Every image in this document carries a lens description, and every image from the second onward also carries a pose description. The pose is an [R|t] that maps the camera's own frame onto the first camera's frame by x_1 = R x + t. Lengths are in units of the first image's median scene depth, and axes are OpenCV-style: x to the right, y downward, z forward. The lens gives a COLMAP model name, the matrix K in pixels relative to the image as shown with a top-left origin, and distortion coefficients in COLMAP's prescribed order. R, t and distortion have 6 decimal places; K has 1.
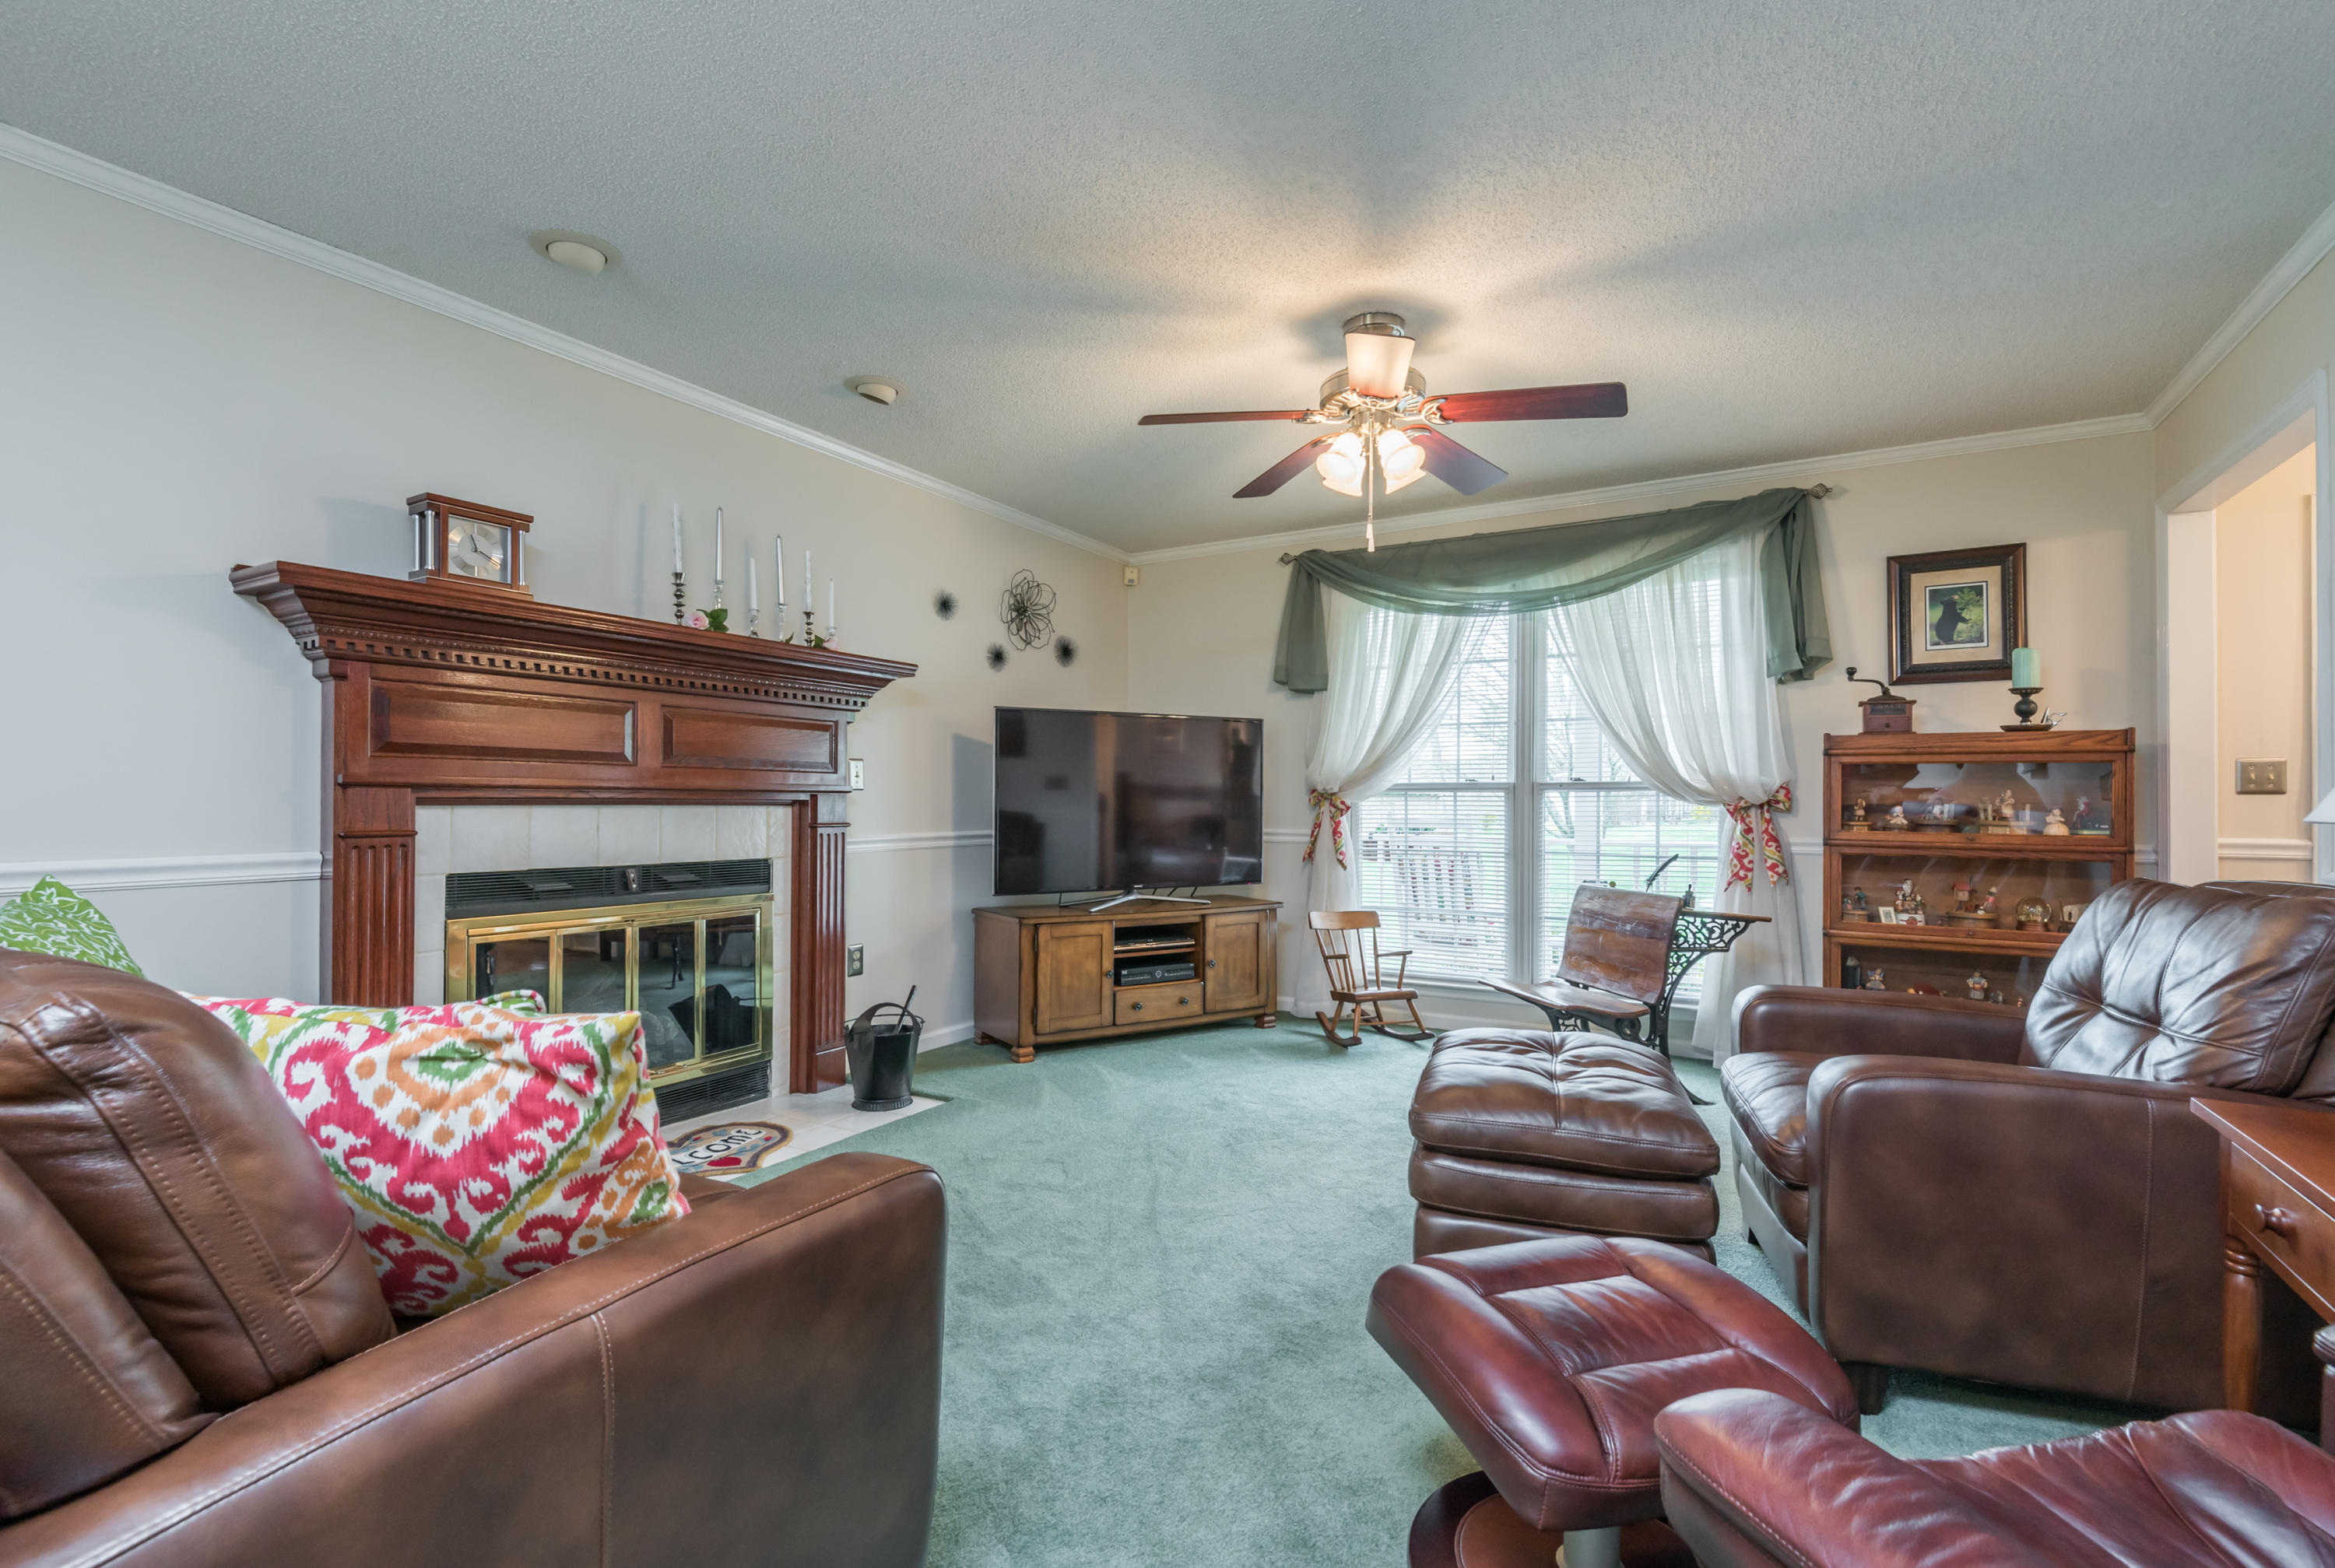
lens RADIAL K [[1041.6, 0, 1167.5], [0, 1041.6, 784.0], [0, 0, 1]] dist [0.000200, 0.000003]
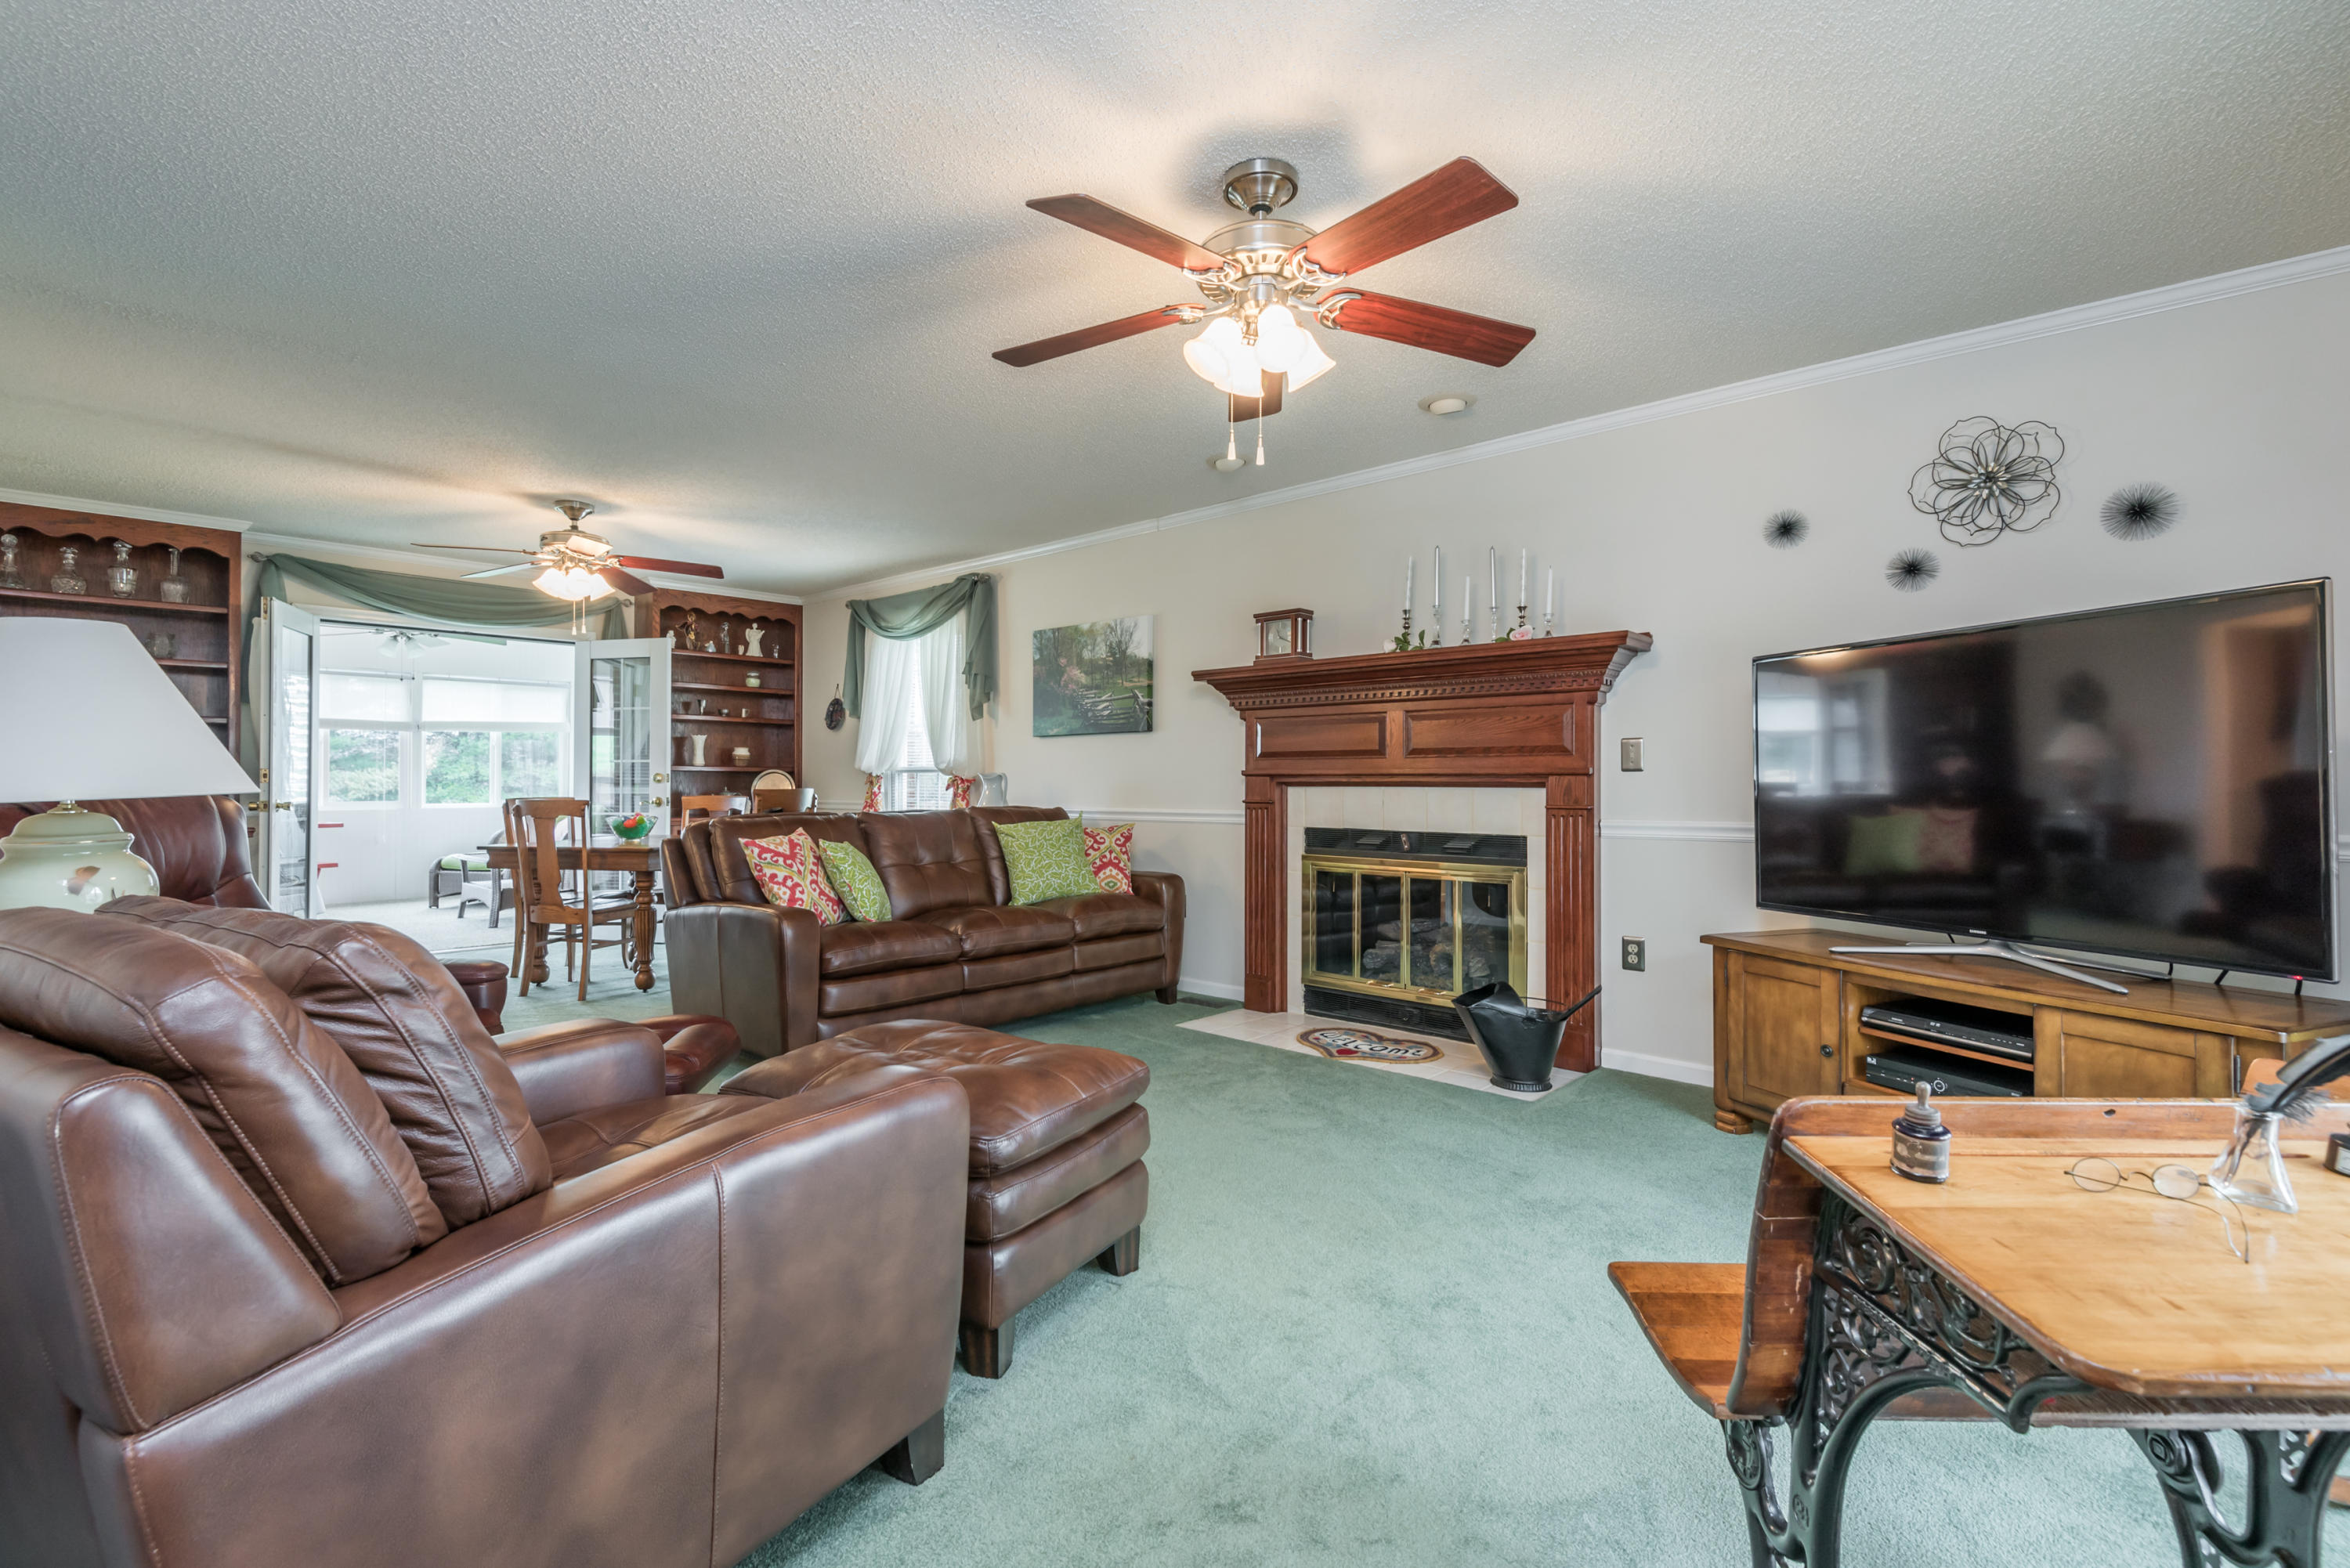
lens RADIAL K [[1060.2, 0, 1175.0], [0, 1060.2, 784.0], [0, 0, 1]] dist [-0.000713, -0.000117]
pose [[-0.194440, -0.001739, -0.980913, 0.784696], [0.016837, 0.999845, -0.005110, 0.016034], [0.980770, -0.017510, -0.194380, 0.861303]]
